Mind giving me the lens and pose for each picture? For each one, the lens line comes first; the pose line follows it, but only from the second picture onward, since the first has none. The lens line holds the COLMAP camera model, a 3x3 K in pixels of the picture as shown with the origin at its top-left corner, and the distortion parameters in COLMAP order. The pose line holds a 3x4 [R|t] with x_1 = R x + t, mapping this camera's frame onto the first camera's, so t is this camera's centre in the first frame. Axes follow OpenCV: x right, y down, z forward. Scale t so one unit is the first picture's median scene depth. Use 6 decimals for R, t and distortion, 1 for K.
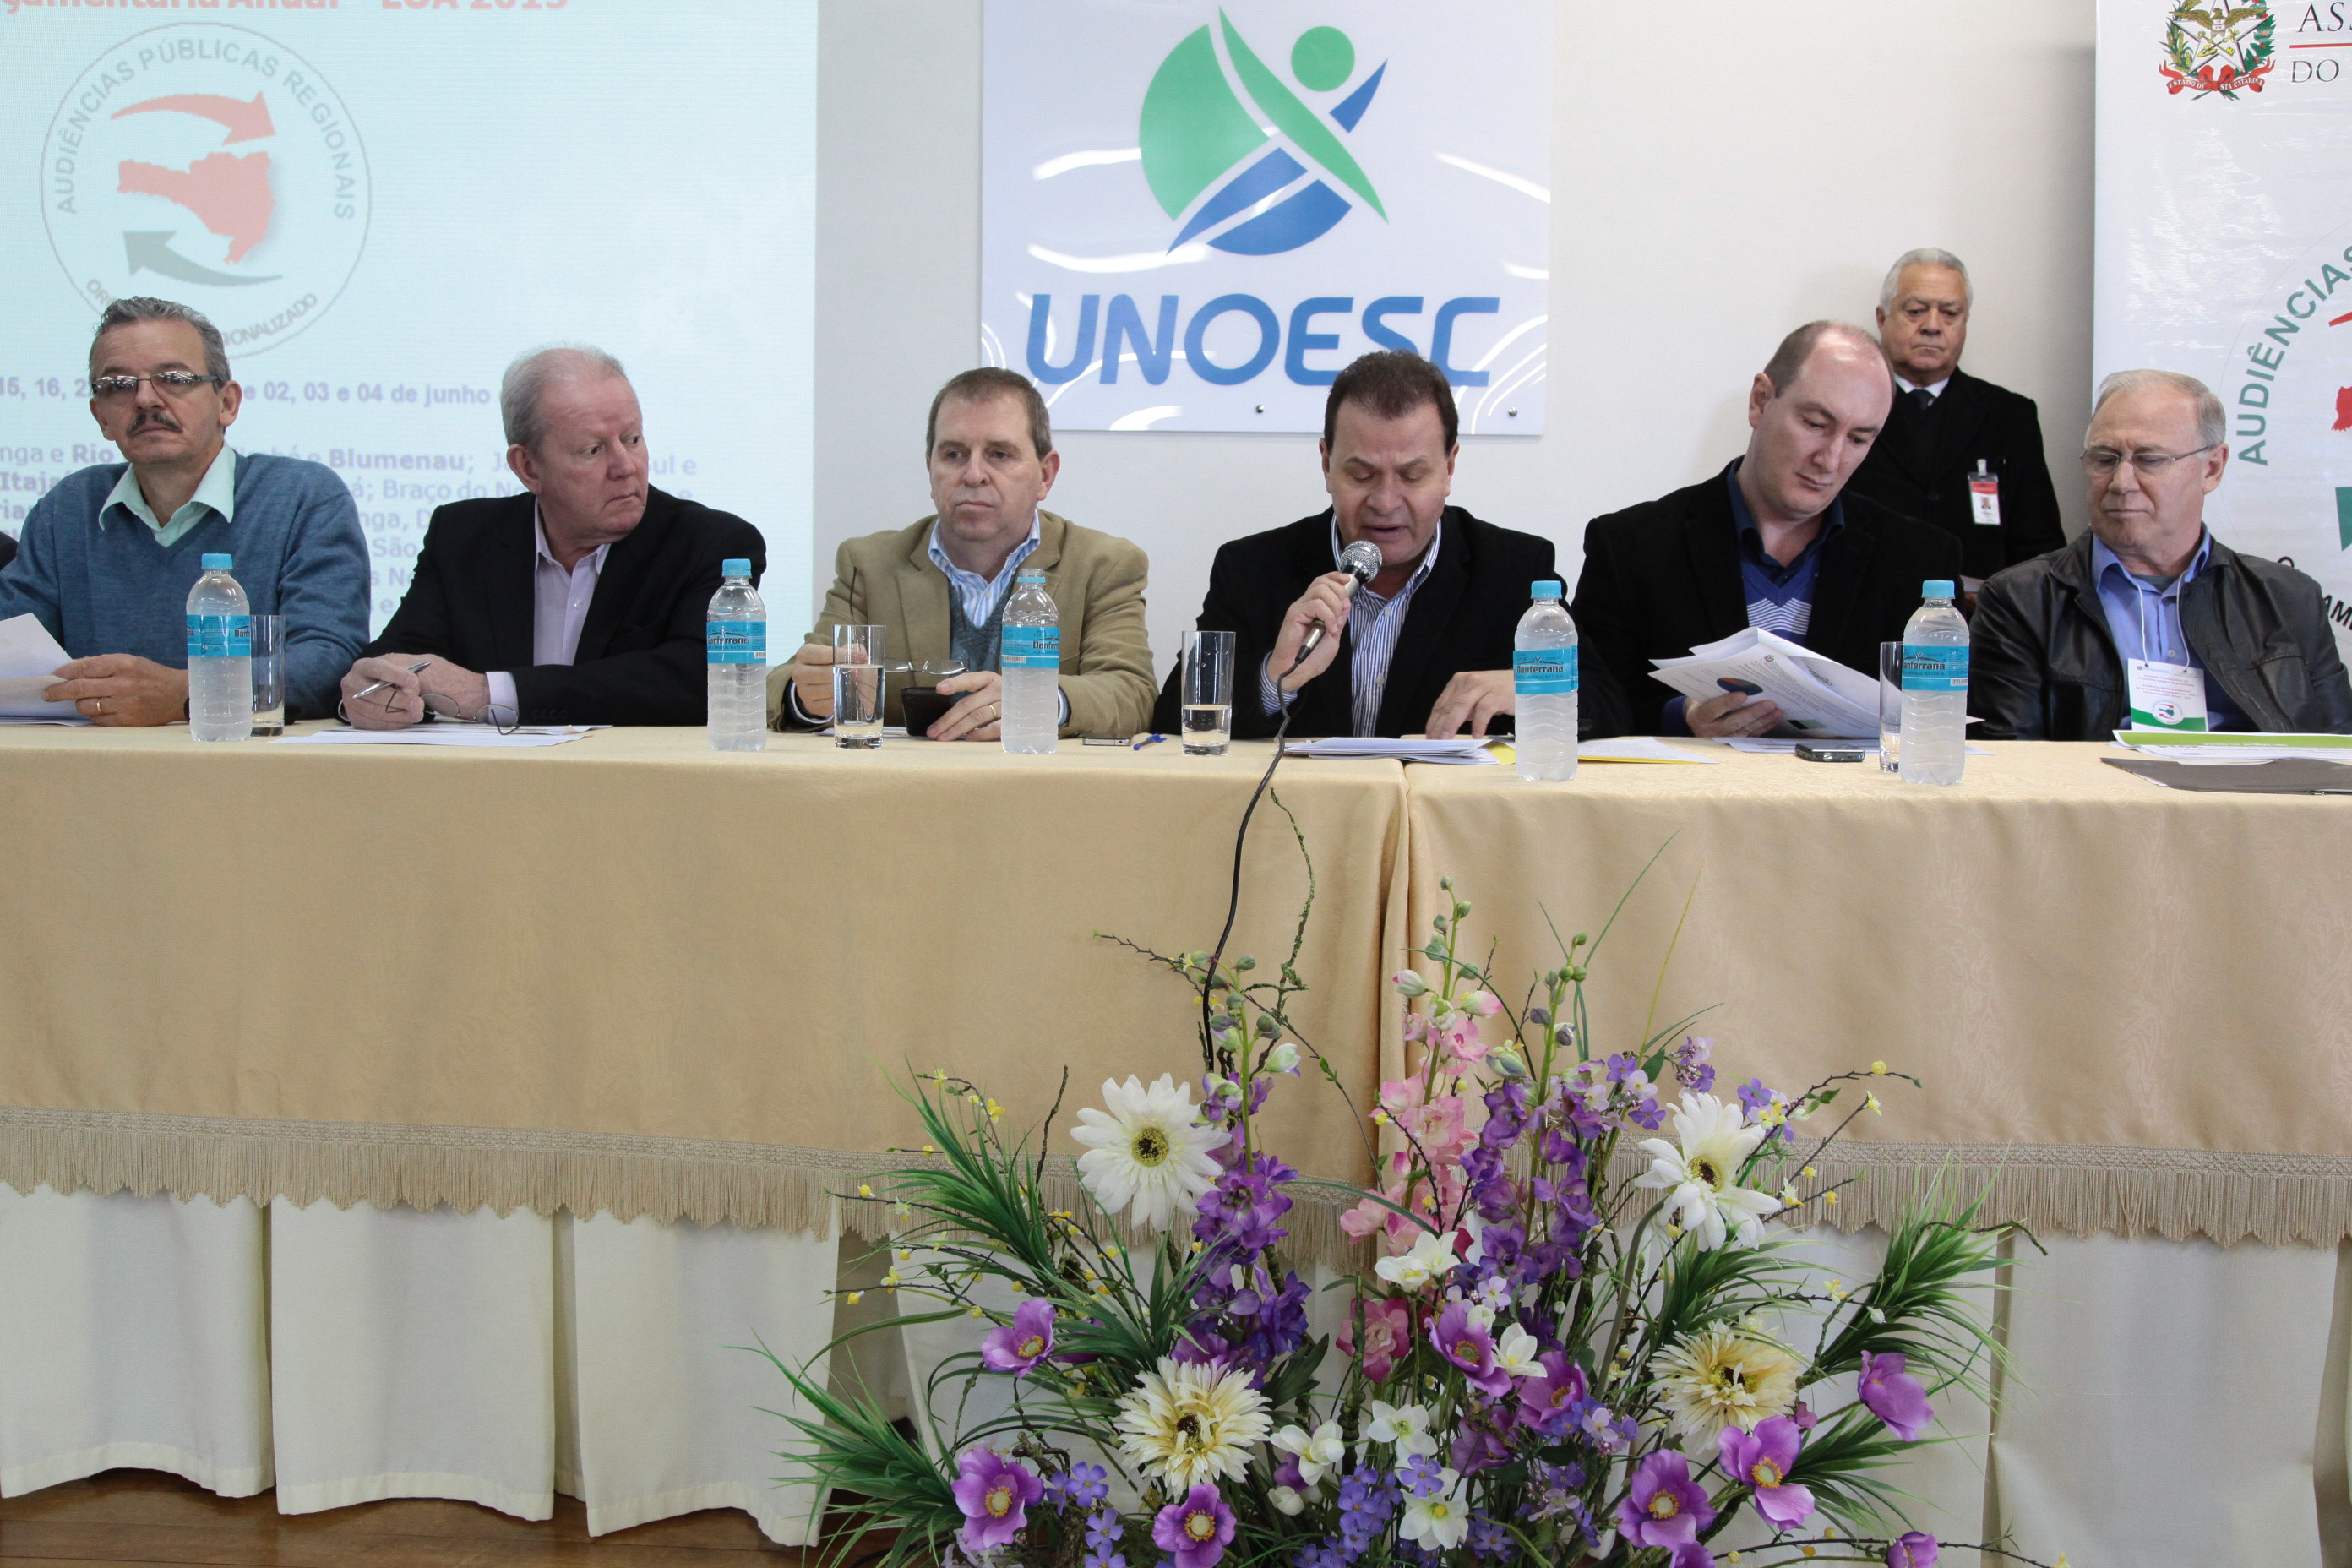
lens RADIAL K [[2211.7, 0, 1191.7], [0, 2211.7, 817.5], [0, 0, 1]] dist [0.044478, 0.000000]
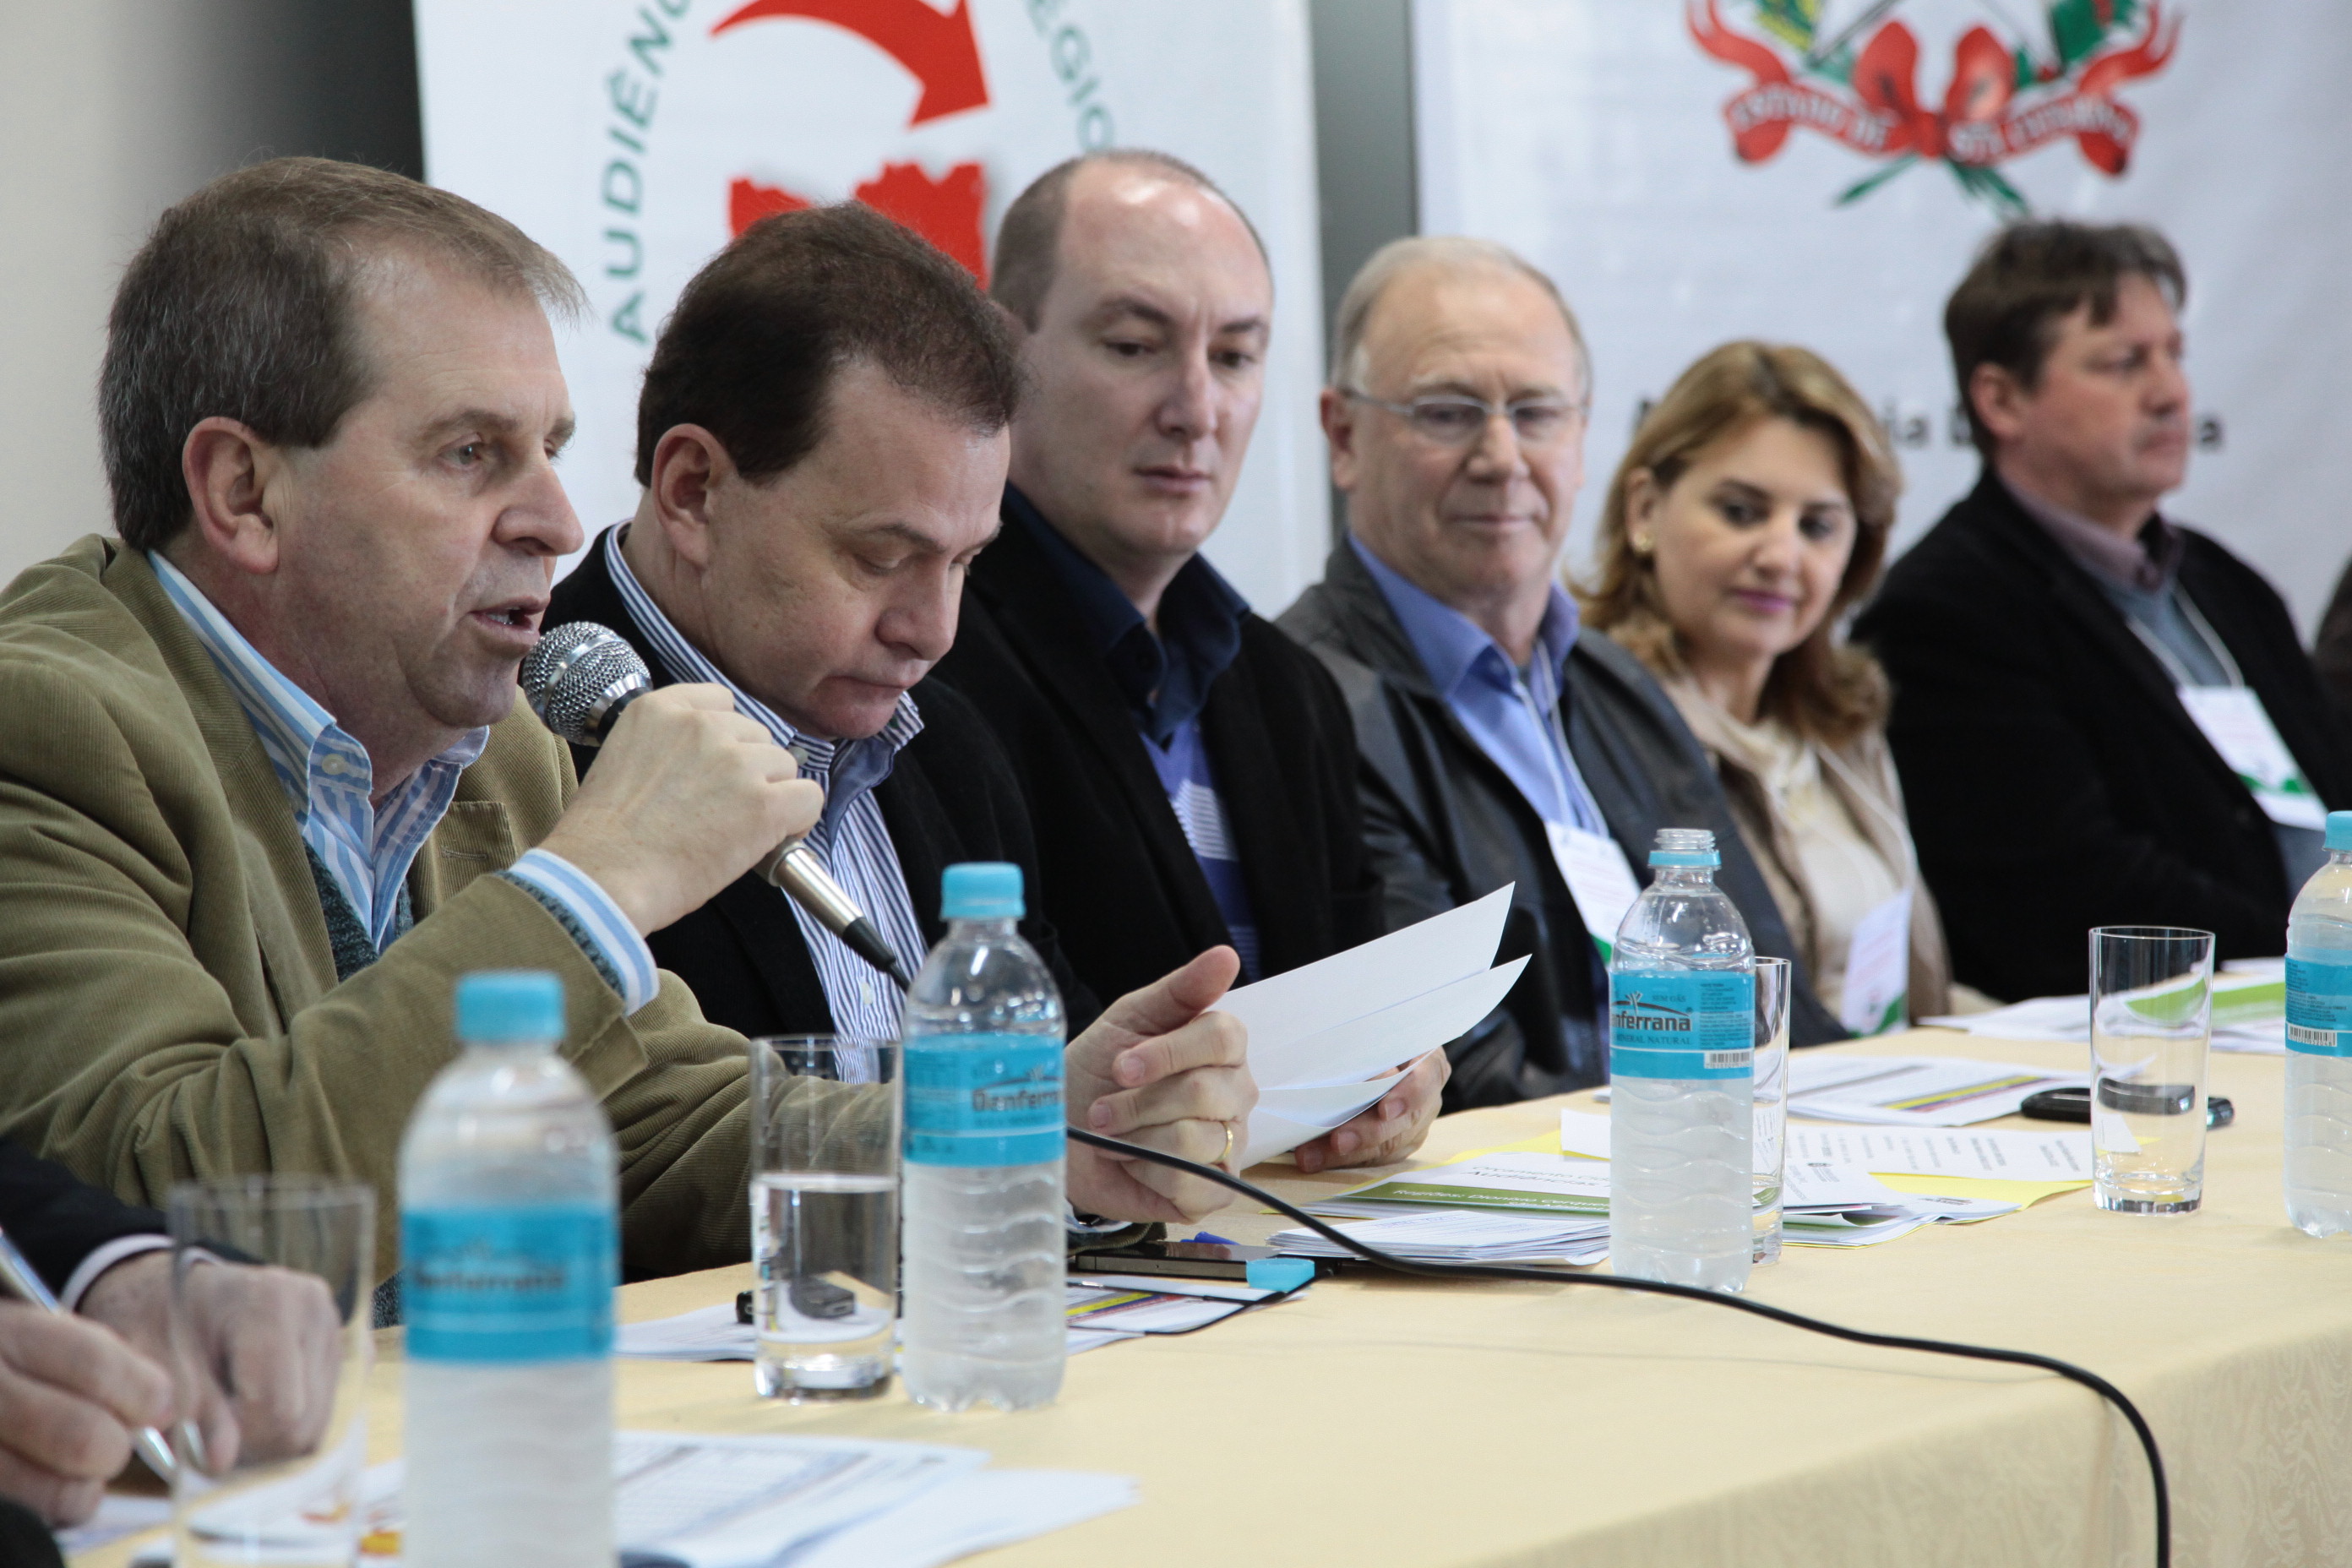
lens RADIAL K [[6952.3, 0, 1251.7], [0, 6952.3, 718.7], [0, 0, 1]] dist [0.636484, 0.000000]
pose [[0.400152, -0.052266, 0.914957, -1.267773], [0.090590, 0.995739, 0.017261, -0.165779], [-0.911960, 0.075979, 0.403182, 0.579765]]
